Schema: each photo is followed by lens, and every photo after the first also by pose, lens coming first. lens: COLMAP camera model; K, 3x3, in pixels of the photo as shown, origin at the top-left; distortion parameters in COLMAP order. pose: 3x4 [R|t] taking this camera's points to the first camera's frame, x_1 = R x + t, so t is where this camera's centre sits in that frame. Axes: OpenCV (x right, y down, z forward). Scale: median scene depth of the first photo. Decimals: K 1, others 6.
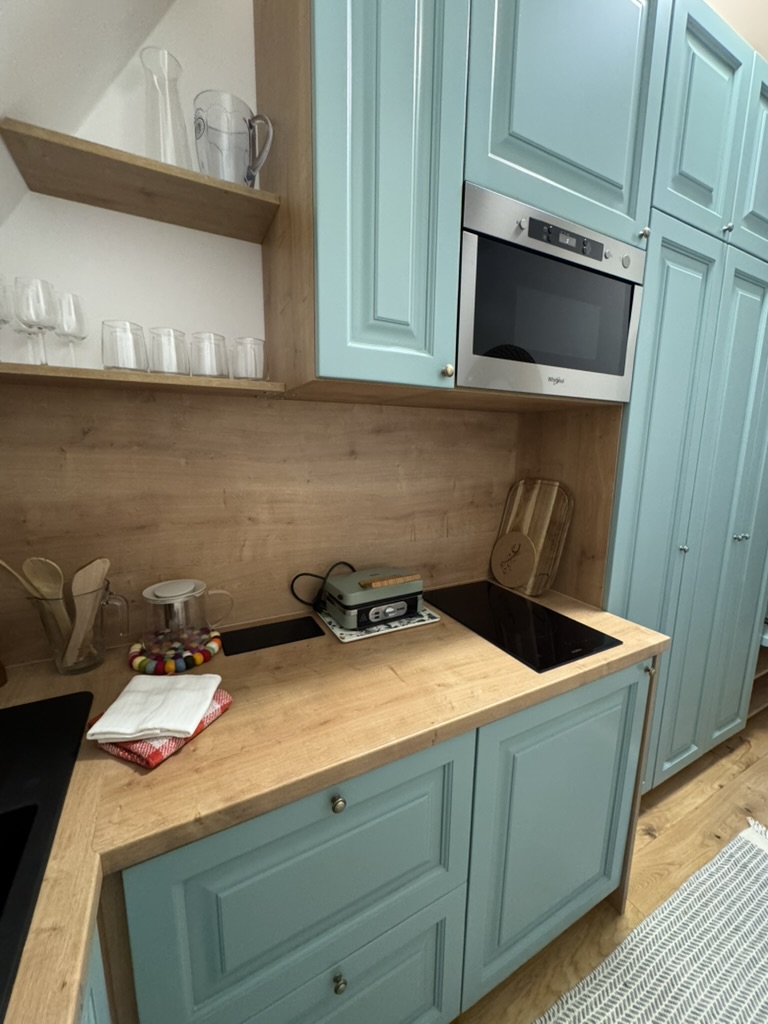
lens RADIAL K [[408.7, 0, 382.4], [0, 408.7, 513.2], [0, 0, 1]] dist [-0.001194, -0.000047]
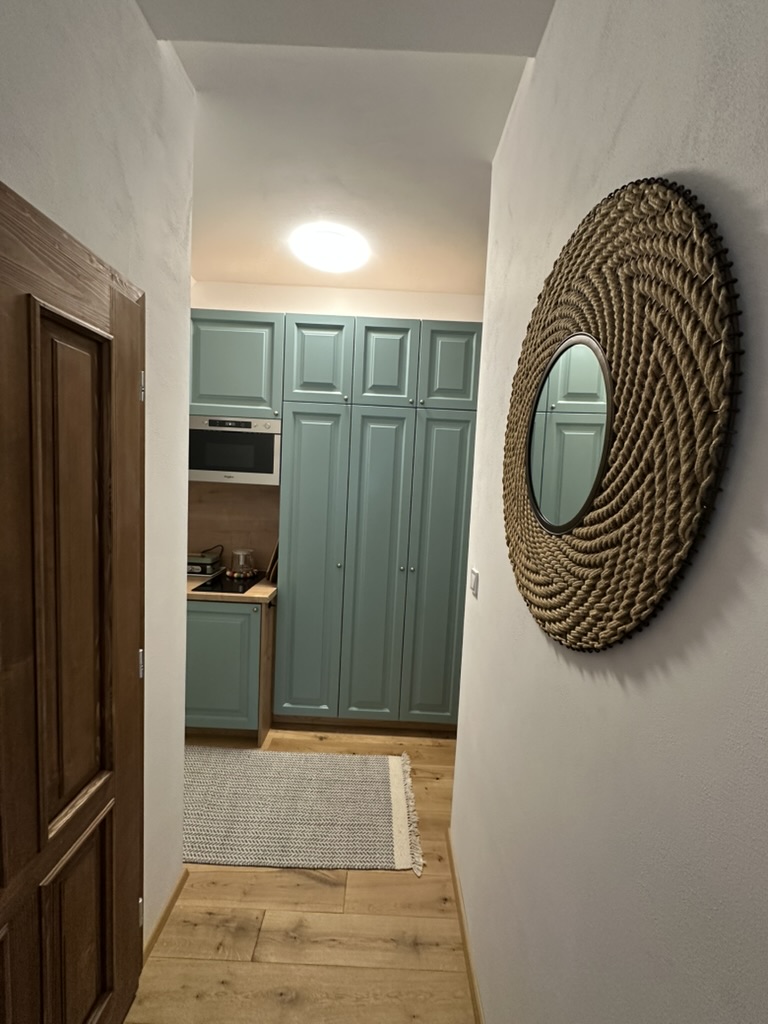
lens RADIAL K [[407.6, 0, 383.9], [0, 407.6, 509.2], [0, 0, 1]] dist [0.000384, 0.000007]
pose [[0.879483, 0.069623, -0.470811, 2.113089], [-0.119992, 0.989723, -0.077787, -0.049785], [0.460556, 0.124906, 0.878798, -0.605874]]
